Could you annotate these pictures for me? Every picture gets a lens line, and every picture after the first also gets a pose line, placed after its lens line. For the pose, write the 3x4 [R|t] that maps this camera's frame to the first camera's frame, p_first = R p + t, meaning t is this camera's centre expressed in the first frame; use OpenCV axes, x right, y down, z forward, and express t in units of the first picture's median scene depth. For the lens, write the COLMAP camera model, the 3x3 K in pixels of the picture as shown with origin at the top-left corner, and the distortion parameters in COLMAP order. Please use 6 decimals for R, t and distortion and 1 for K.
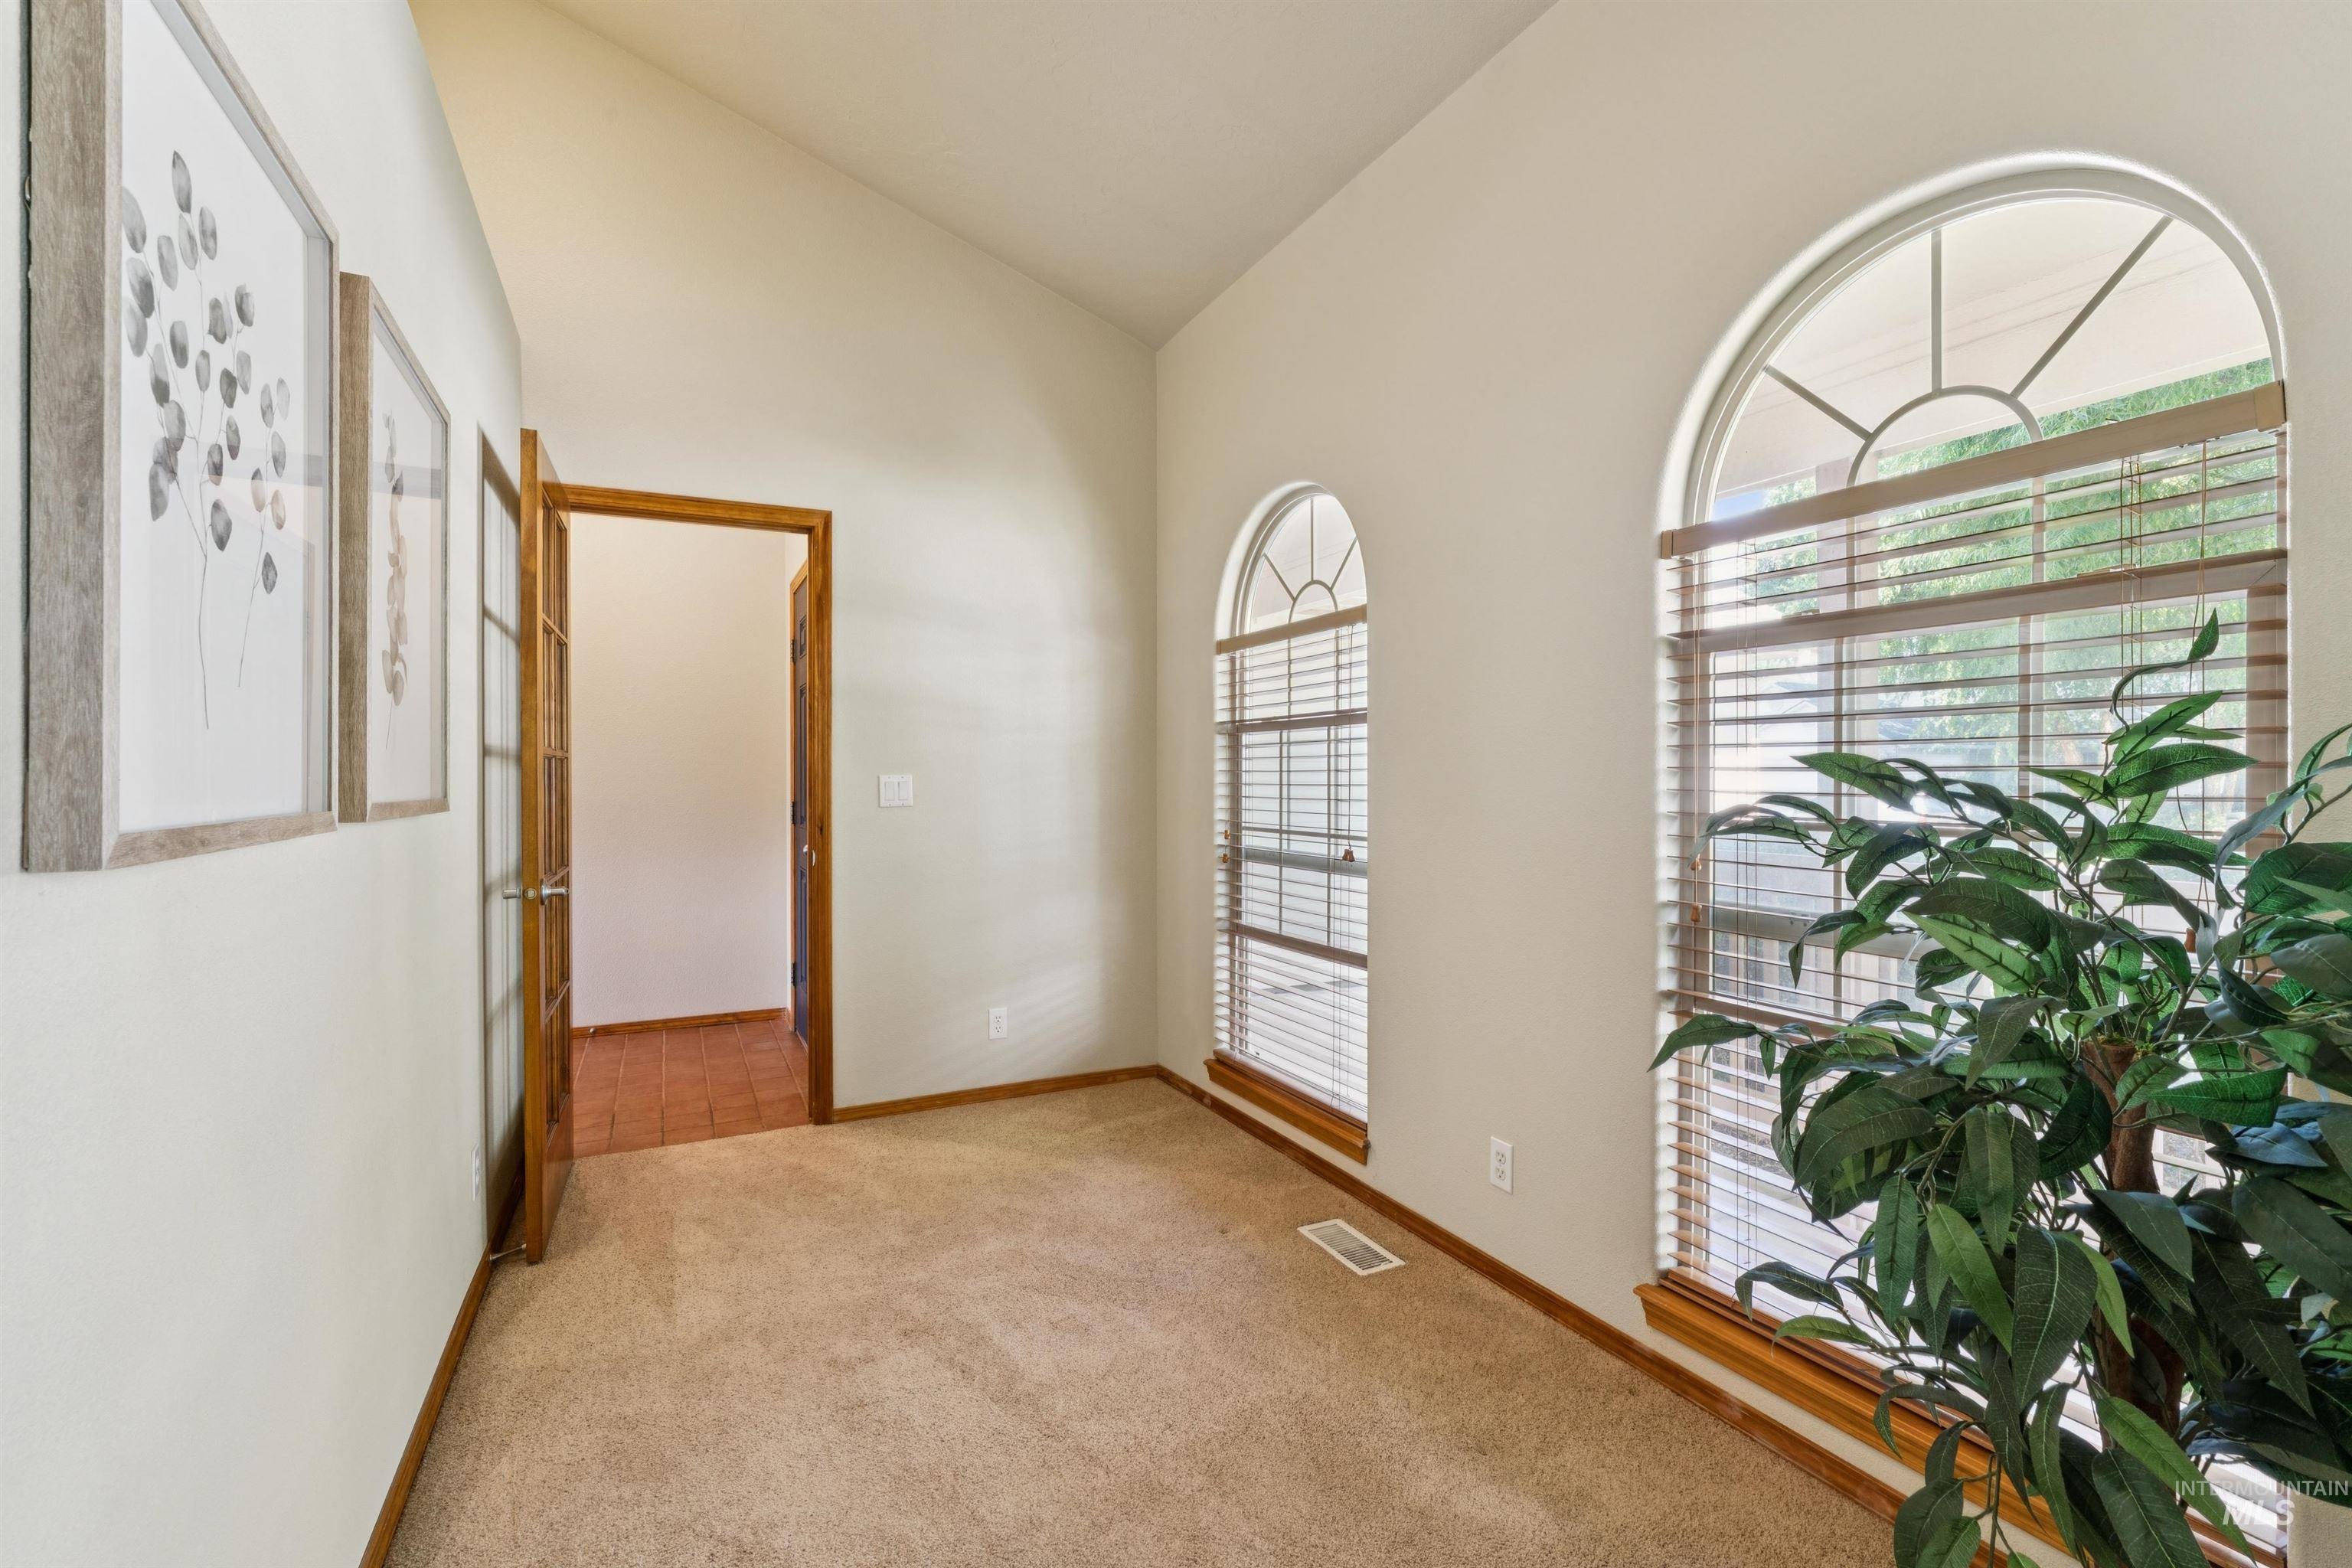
lens RADIAL K [[1032.3, 0, 1166.9], [0, 1032.3, 782.6], [0, 0, 1]] dist [0.001096, -0.001910]
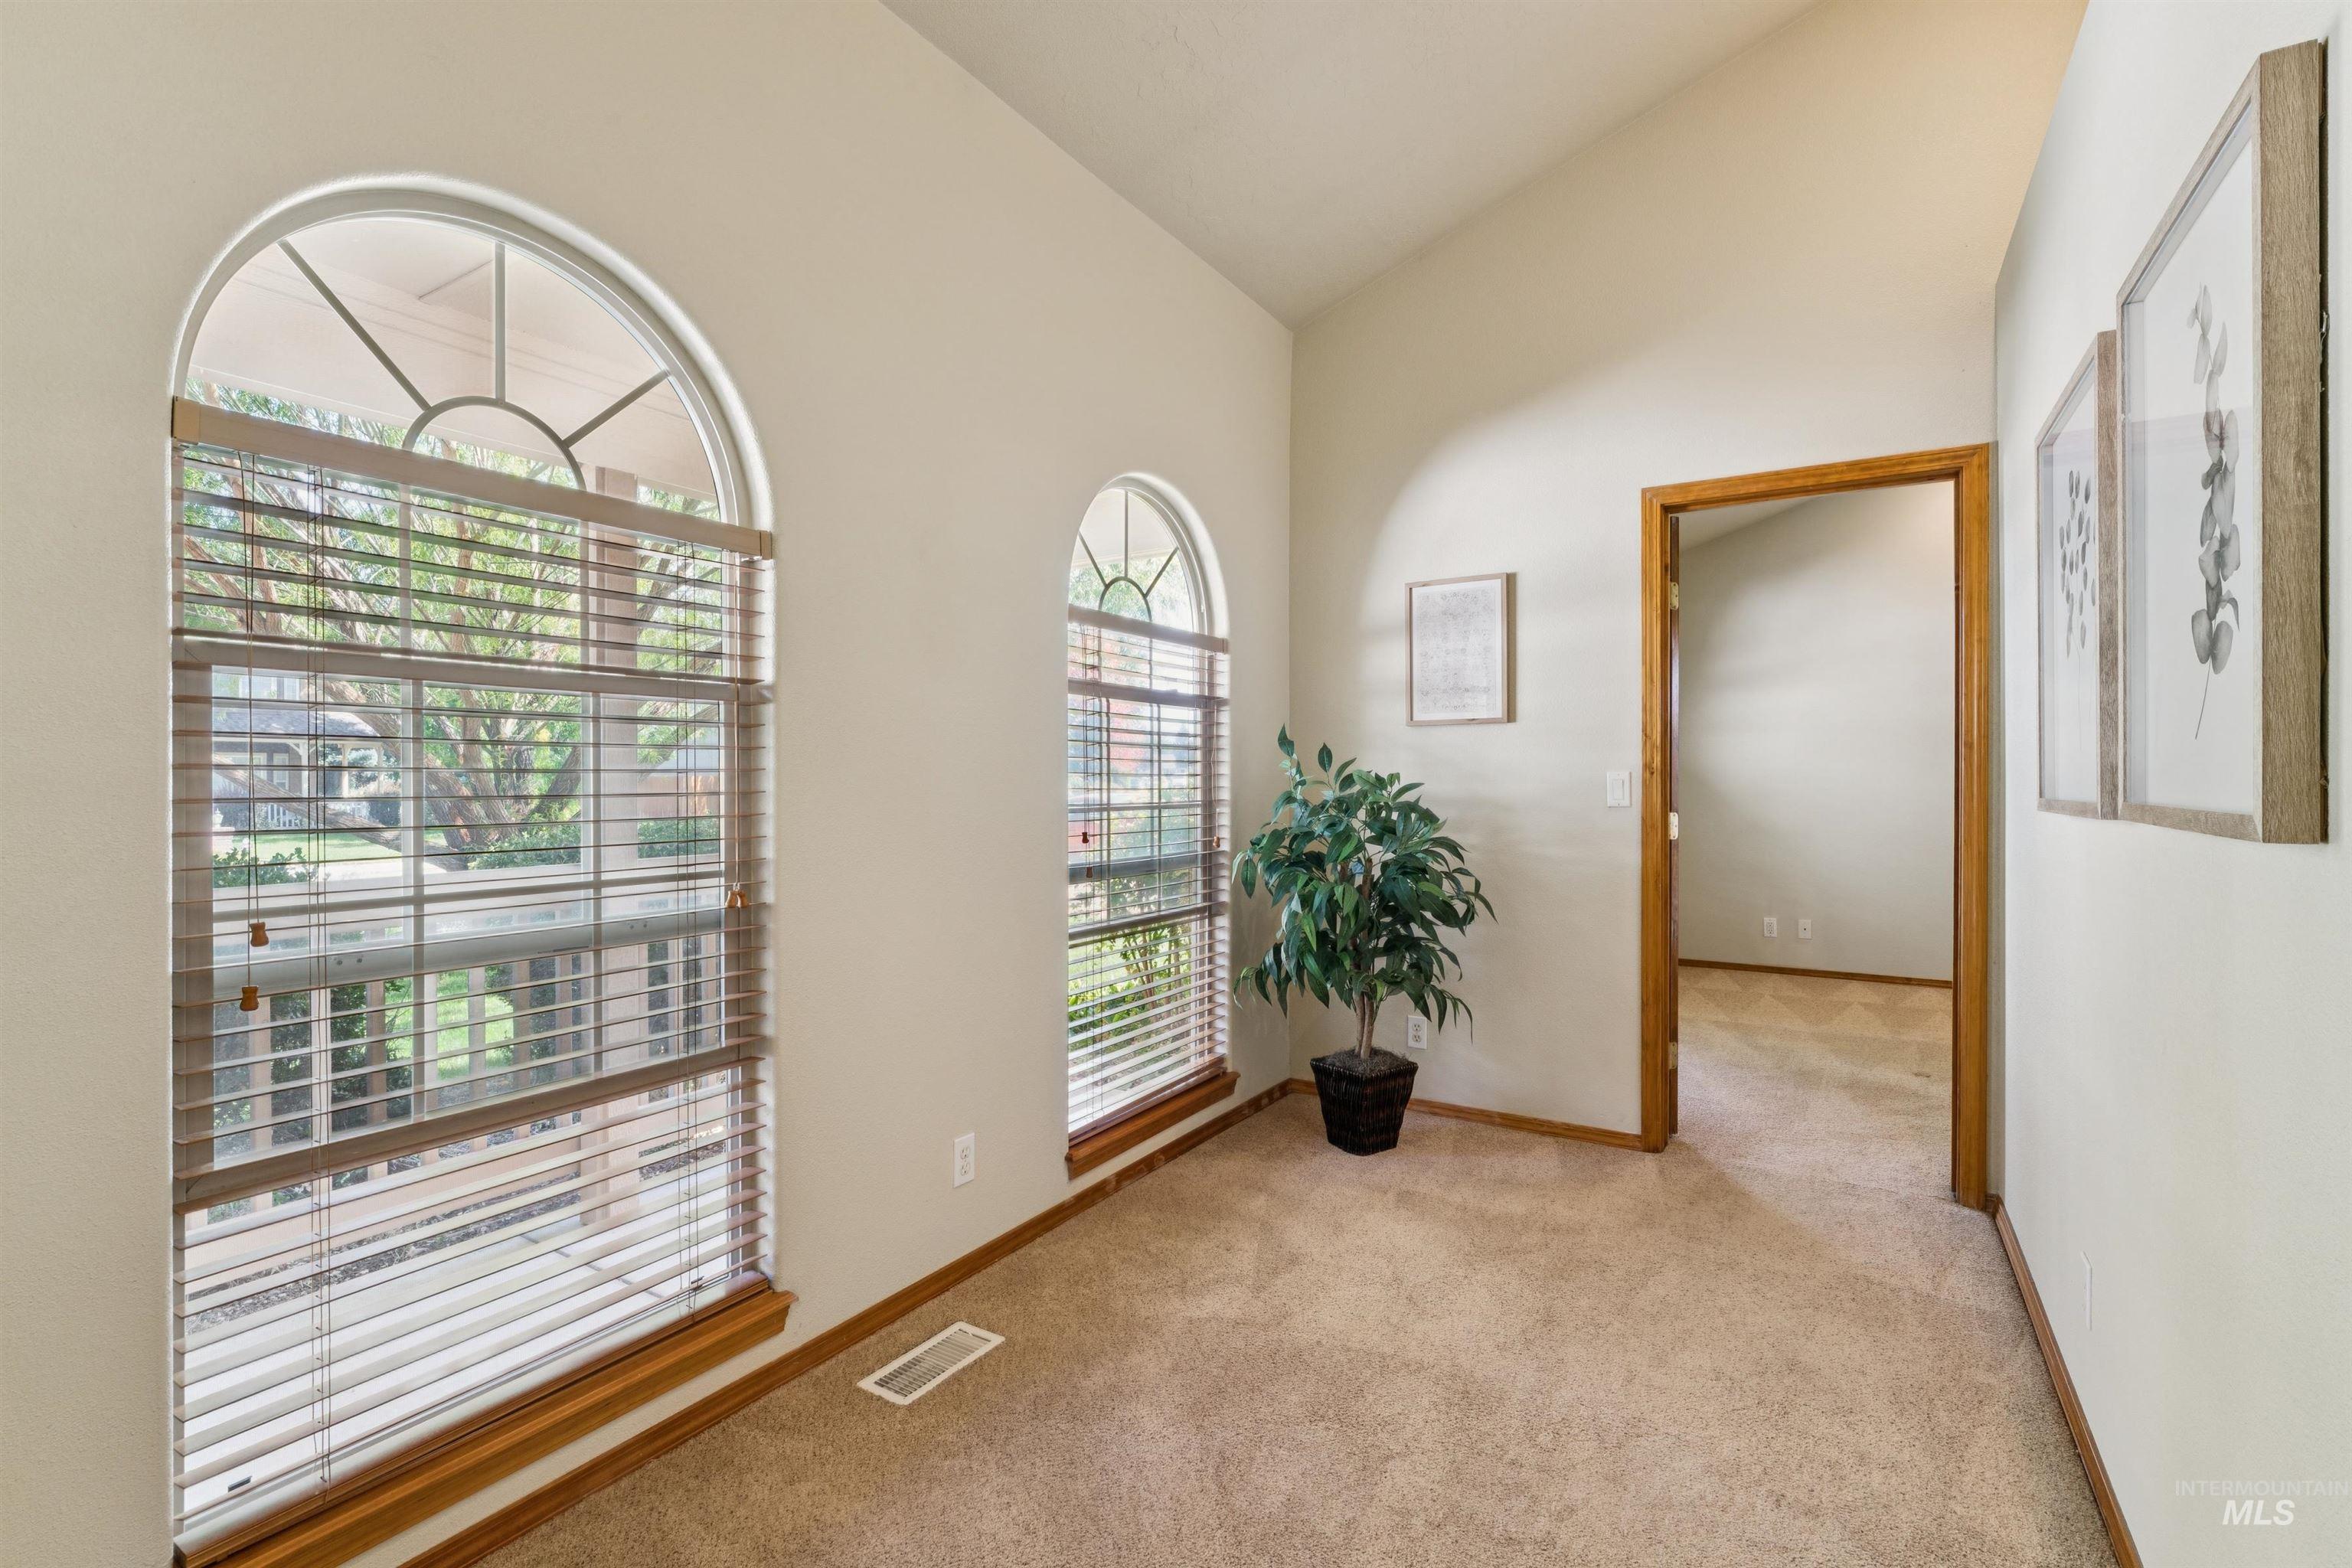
lens RADIAL K [[1062.3, 0, 1161.5], [0, 1062.3, 780.8], [0, 0, 1]] dist [-0.001578, -0.000461]
pose [[-0.523768, -0.000348, 0.851861, -0.658834], [0.006671, 0.999968, 0.004510, -0.008016], [-0.851835, 0.008045, -0.523749, 1.353758]]
